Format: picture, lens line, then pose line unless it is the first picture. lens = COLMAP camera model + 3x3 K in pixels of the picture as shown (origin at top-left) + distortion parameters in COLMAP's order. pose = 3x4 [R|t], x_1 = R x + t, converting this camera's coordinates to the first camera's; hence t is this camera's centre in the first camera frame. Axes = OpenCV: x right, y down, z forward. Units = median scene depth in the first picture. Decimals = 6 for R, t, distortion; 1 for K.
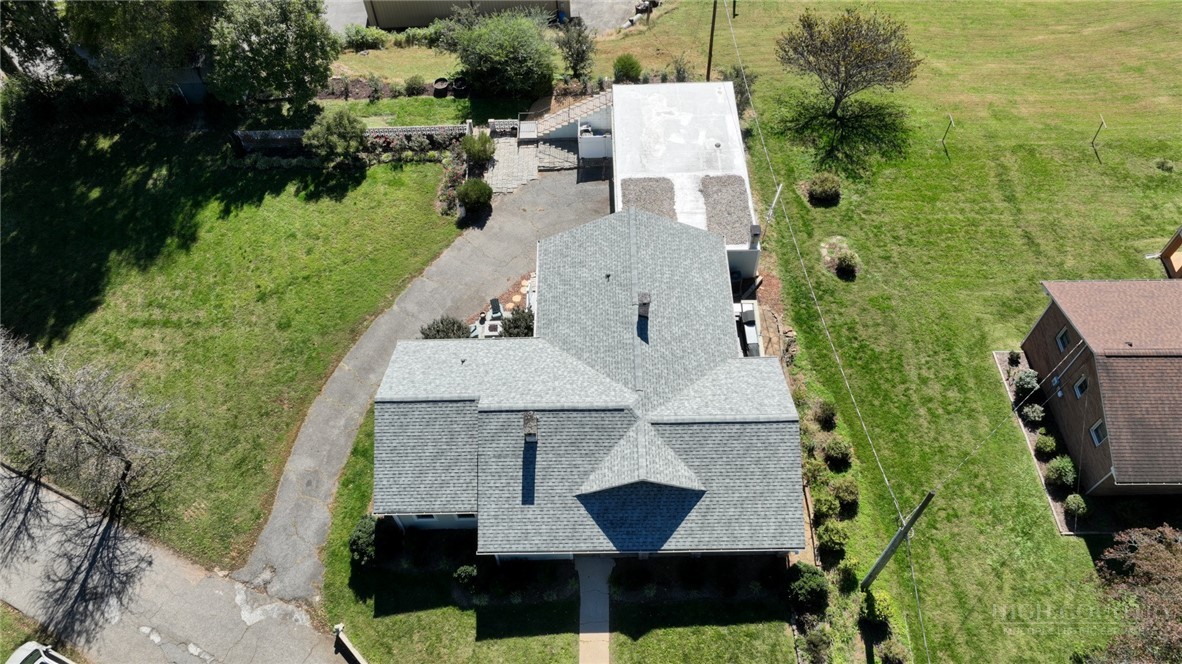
lens RADIAL K [[827.9, 0, 591.3], [0, 827.9, 331.4], [0, 0, 1]] dist [0.001171, 0.000797]
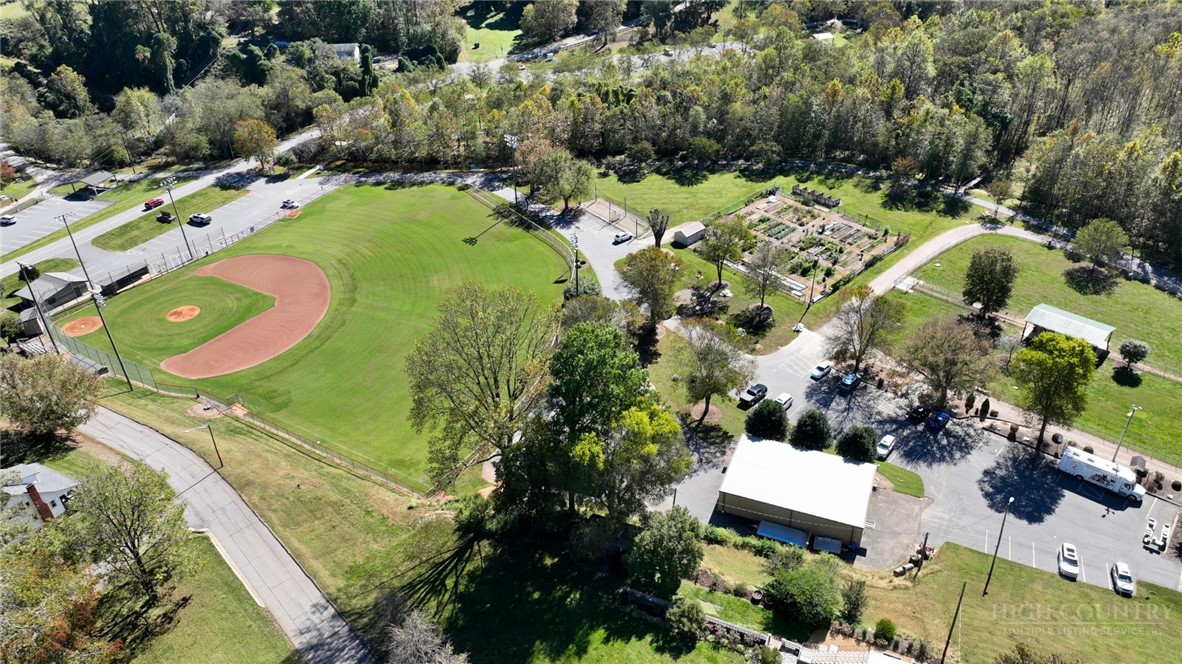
lens RADIAL K [[827.9, 0, 589.4], [0, 827.9, 332.7], [0, 0, 1]] dist [0.001171, 0.000797]
pose [[0.904484, 0.232583, -0.357511, -0.030563], [-0.350356, 0.883190, -0.311811, -0.151467], [0.243228, 0.407284, 0.880318, -0.657892]]
